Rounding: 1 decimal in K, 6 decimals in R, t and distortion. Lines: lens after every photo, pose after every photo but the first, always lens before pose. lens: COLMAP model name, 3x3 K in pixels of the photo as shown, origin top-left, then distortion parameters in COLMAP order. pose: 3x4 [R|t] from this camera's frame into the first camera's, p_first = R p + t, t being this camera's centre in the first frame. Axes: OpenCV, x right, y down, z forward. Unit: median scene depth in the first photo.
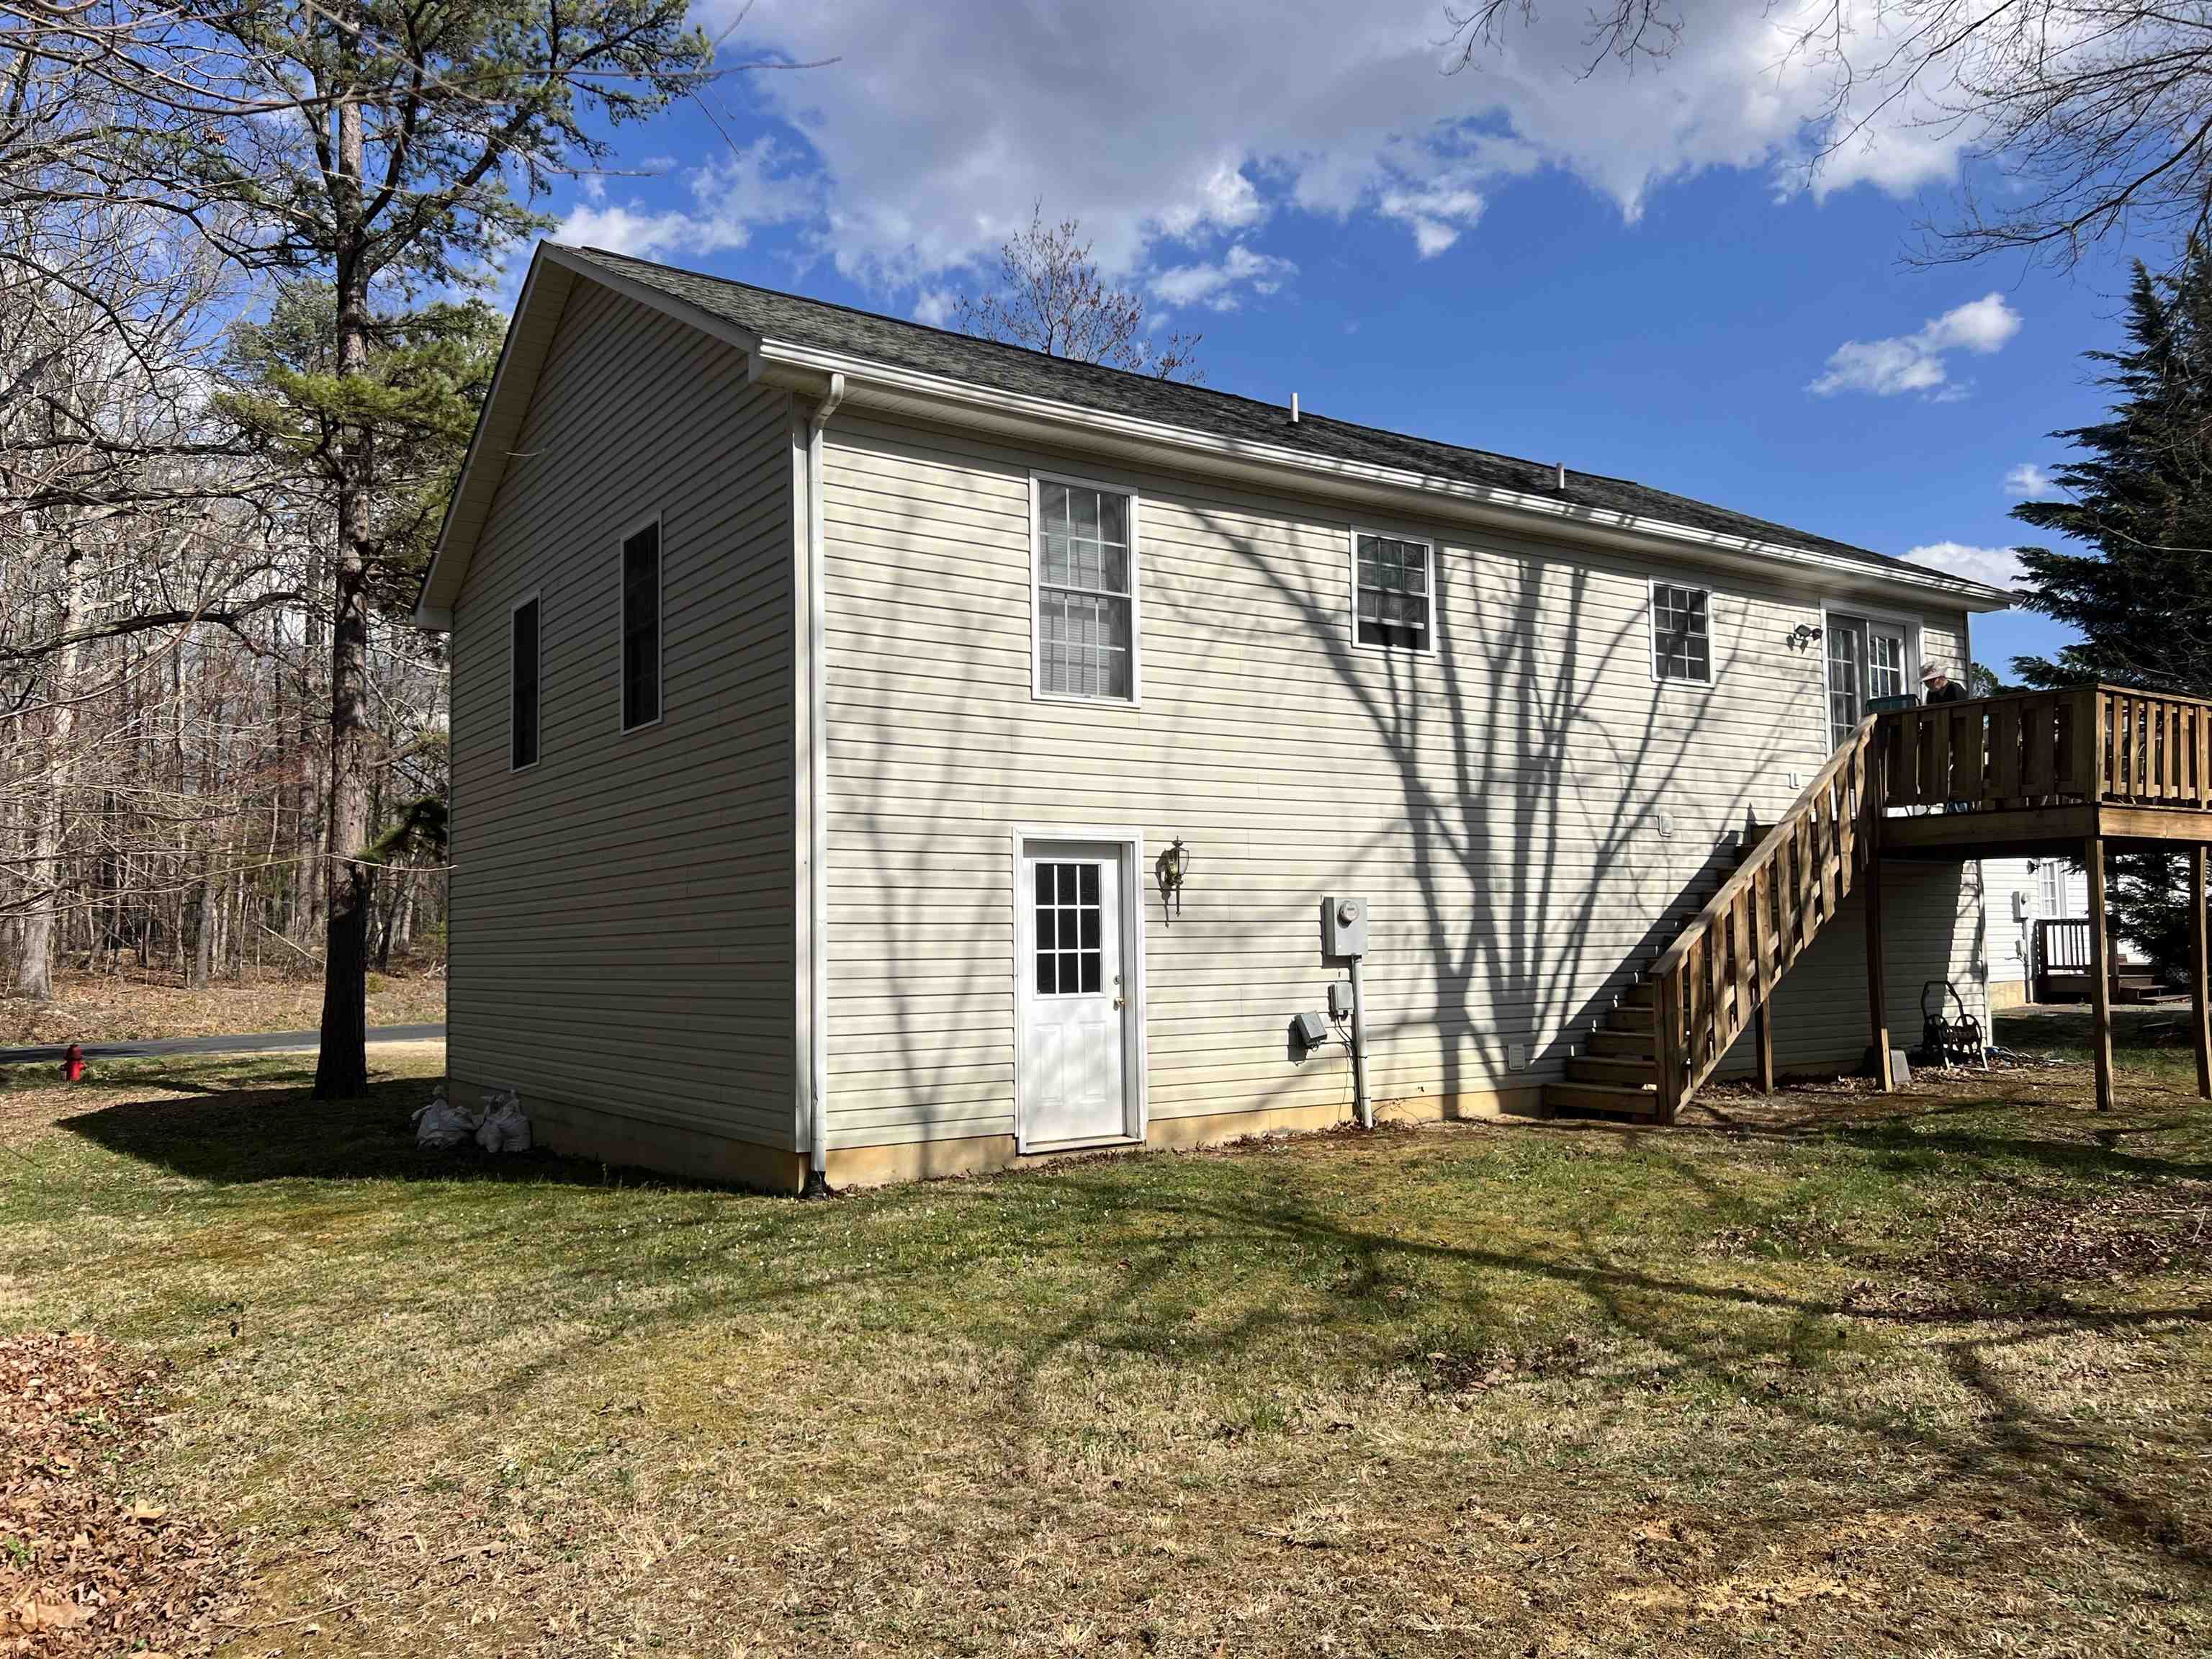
lens RADIAL K [[1665.7, 0, 1106.0], [0, 1665.7, 829.5], [0, 0, 1]] dist [0.103402, -0.411610]
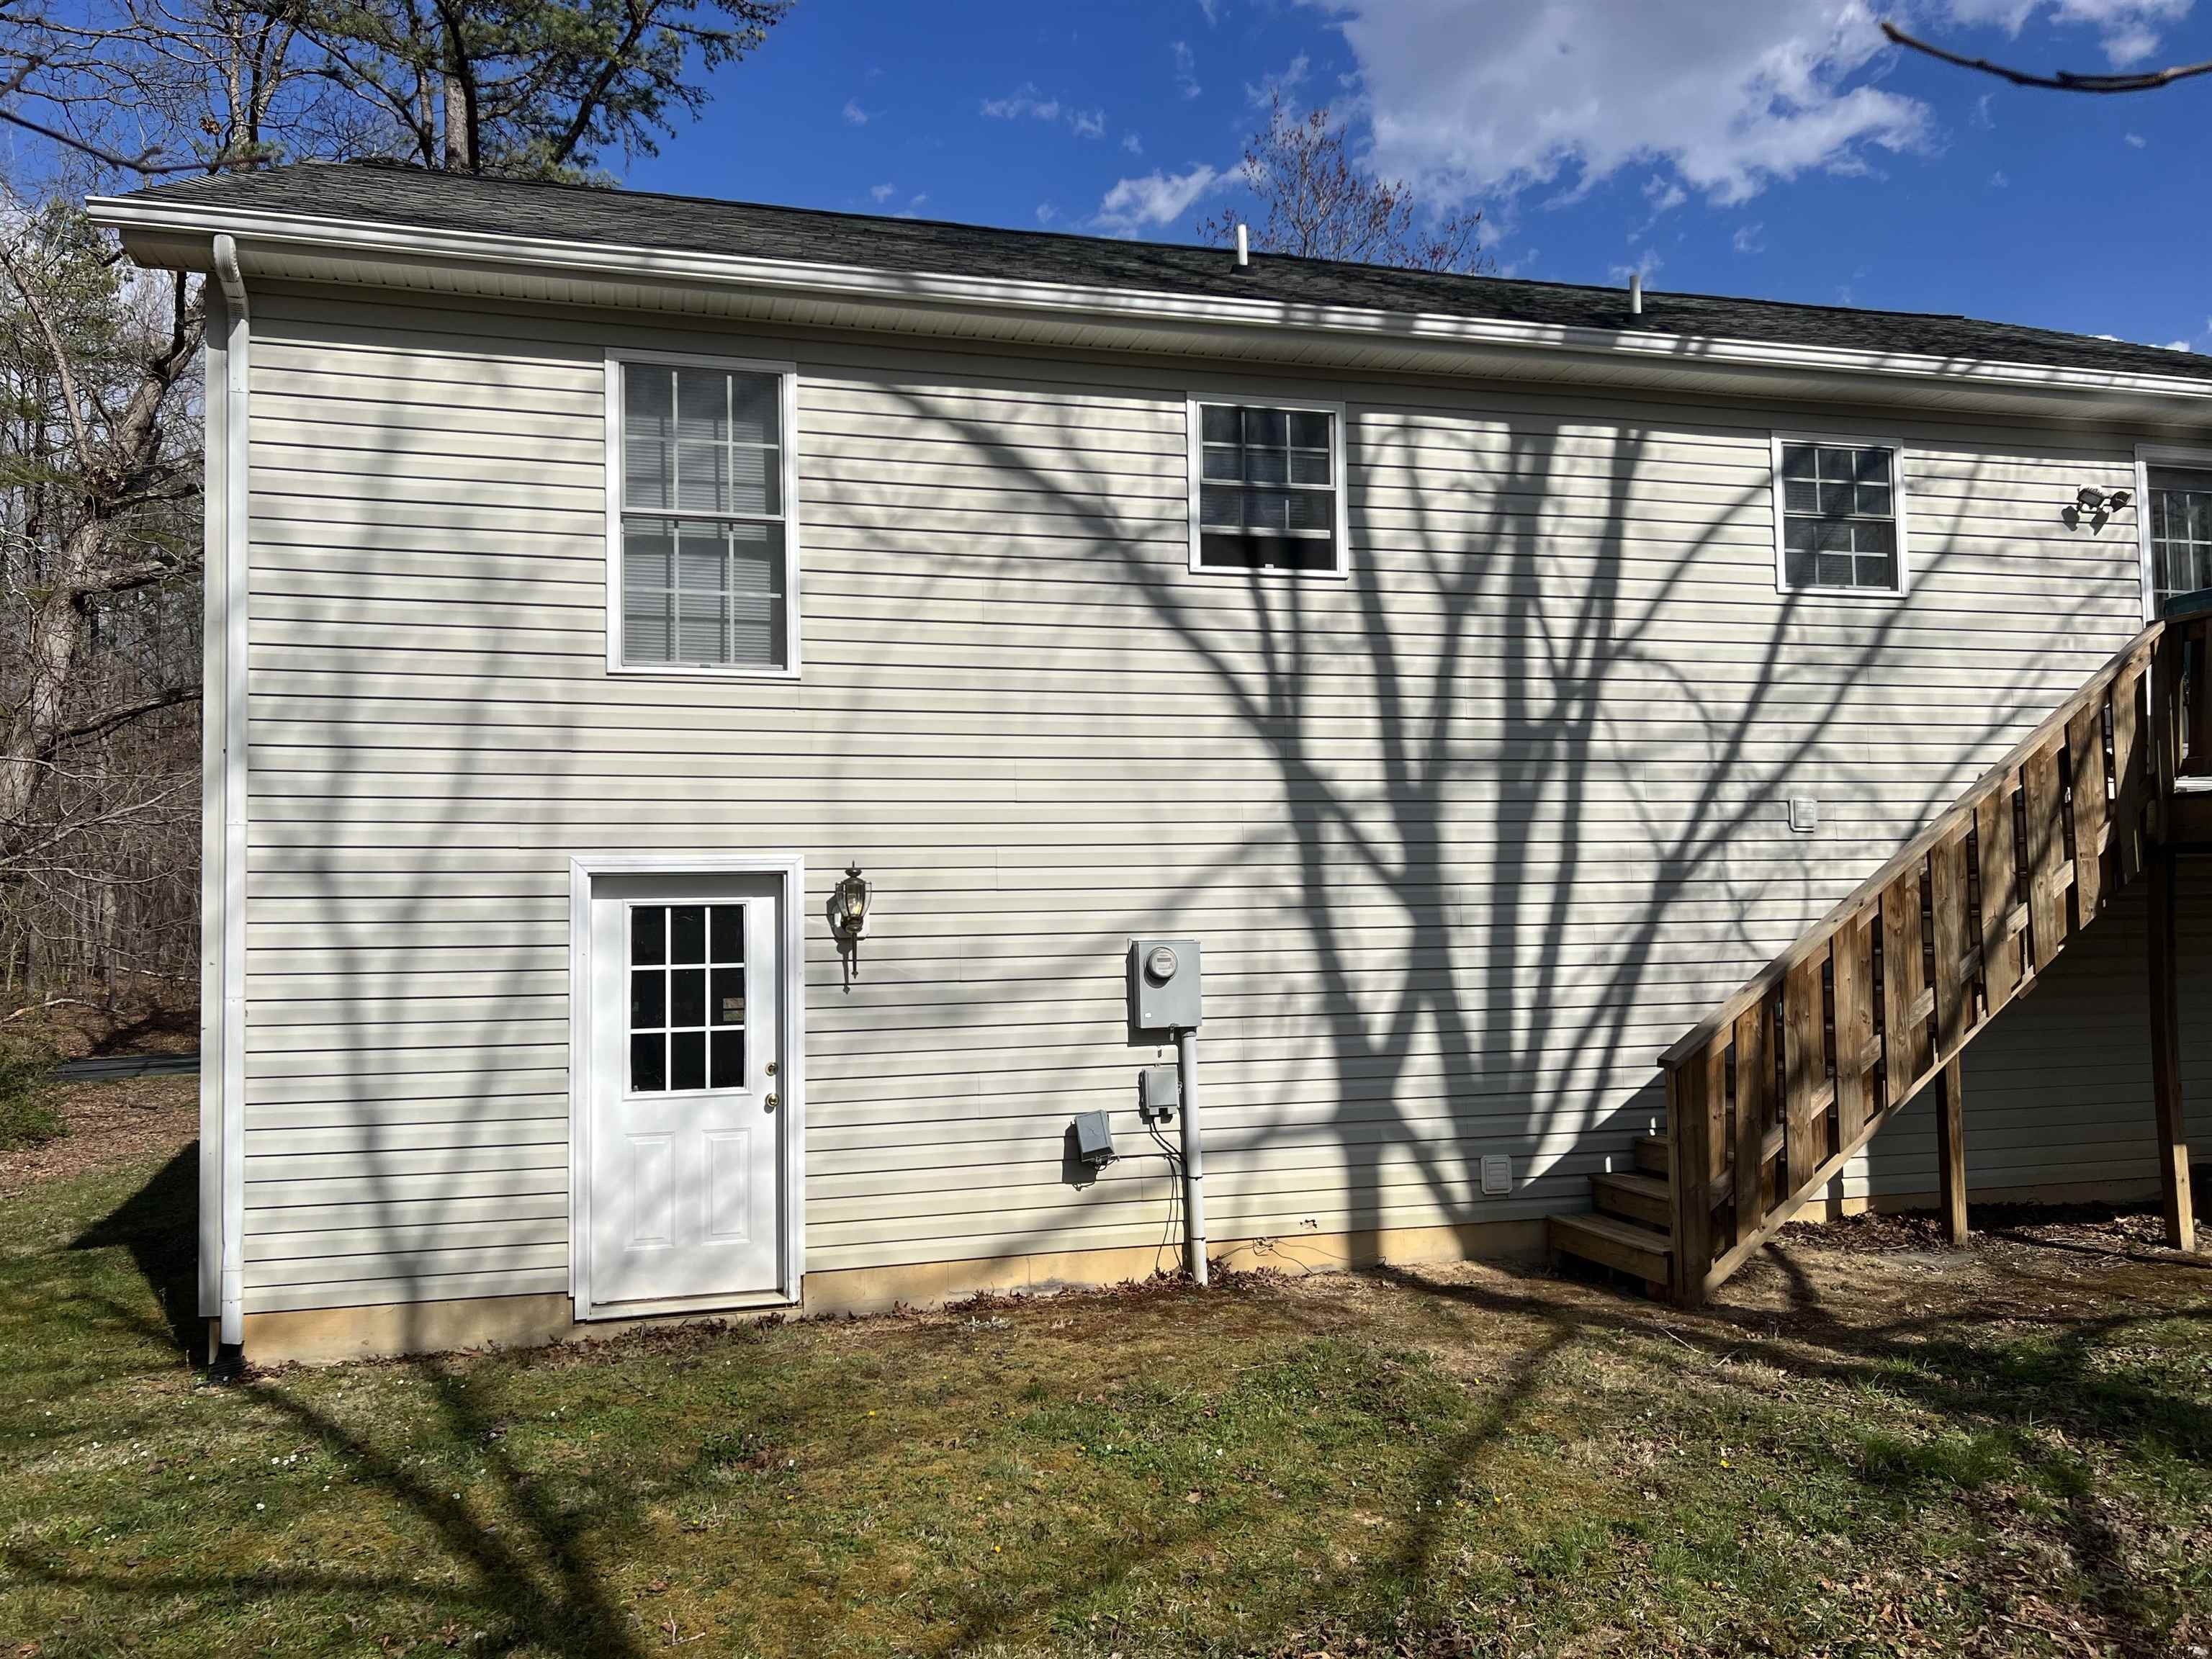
lens RADIAL K [[1700.6, 0, 1110.6], [0, 1700.6, 846.4], [0, 0, 1]] dist [0.074607, -0.135507]
pose [[0.948106, -0.020016, -0.317325, 0.326671], [0.027110, 0.999471, 0.017957, -0.010738], [0.316797, -0.025627, 0.948147, 0.321826]]
